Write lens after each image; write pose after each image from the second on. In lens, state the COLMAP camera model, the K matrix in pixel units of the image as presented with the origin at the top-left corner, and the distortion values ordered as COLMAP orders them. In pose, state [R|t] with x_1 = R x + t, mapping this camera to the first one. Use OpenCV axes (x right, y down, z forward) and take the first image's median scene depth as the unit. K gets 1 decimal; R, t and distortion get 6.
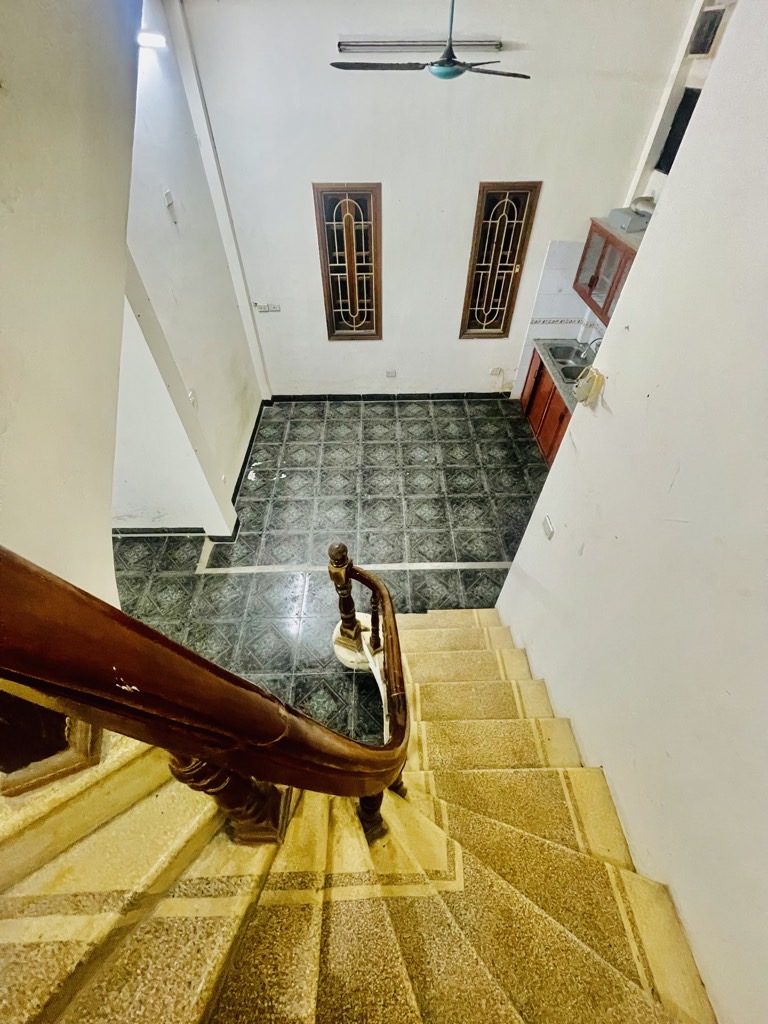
lens RADIAL K [[415.1, 0, 384.8], [0, 415.1, 511.3], [0, 0, 1]] dist [-0.000990, 0.000593]
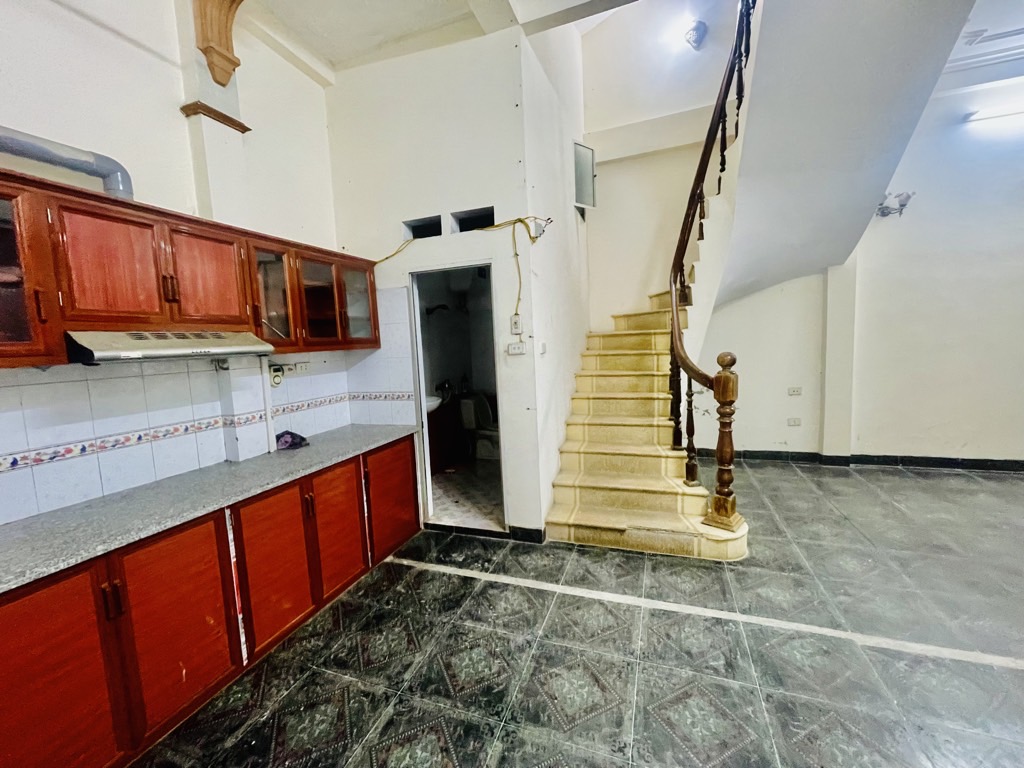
lens RADIAL K [[415.1, 0, 509.1], [0, 415.1, 382.5], [0, 0, 1]] dist [-0.000990, 0.000593]
pose [[-0.928671, 0.008707, 0.370802, 0.009335], [0.304757, 0.587736, 0.749459, -0.506016], [-0.211408, 0.809006, -0.548467, 1.028262]]
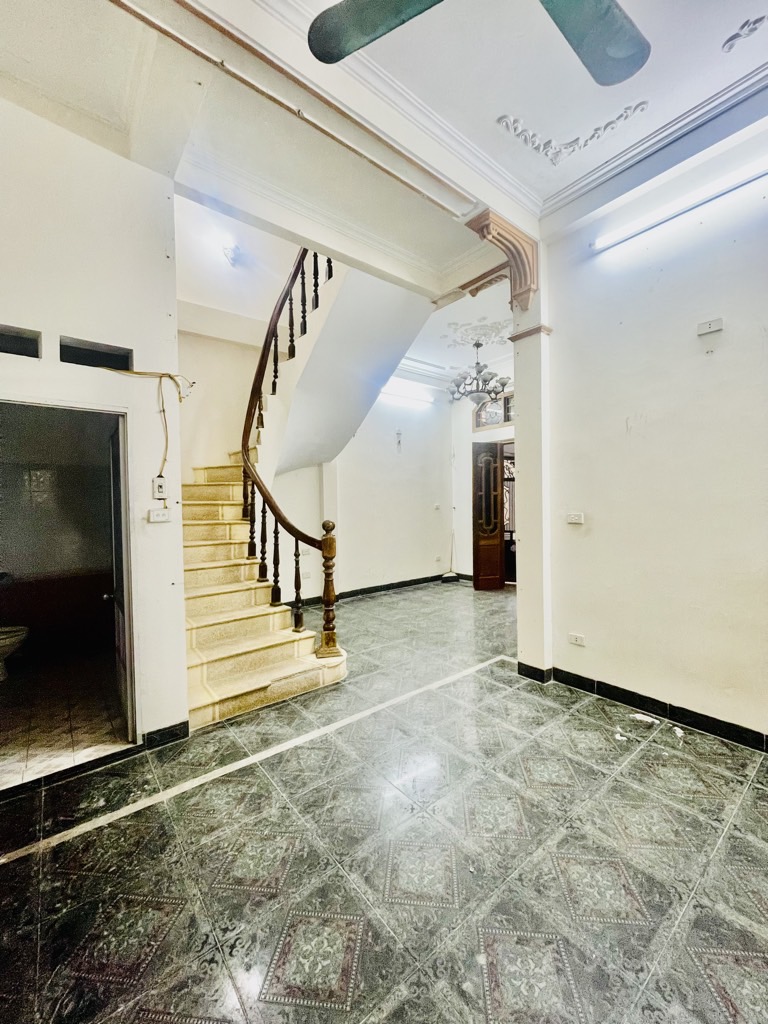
lens RADIAL K [[415.1, 0, 385.8], [0, 415.1, 511.9], [0, 0, 1]] dist [-0.000990, 0.000593]
pose [[-0.792740, 0.026130, -0.608999, 0.357741], [-0.441452, 0.664329, 0.603147, -0.528675], [0.420337, 0.746983, -0.515105, 1.044254]]
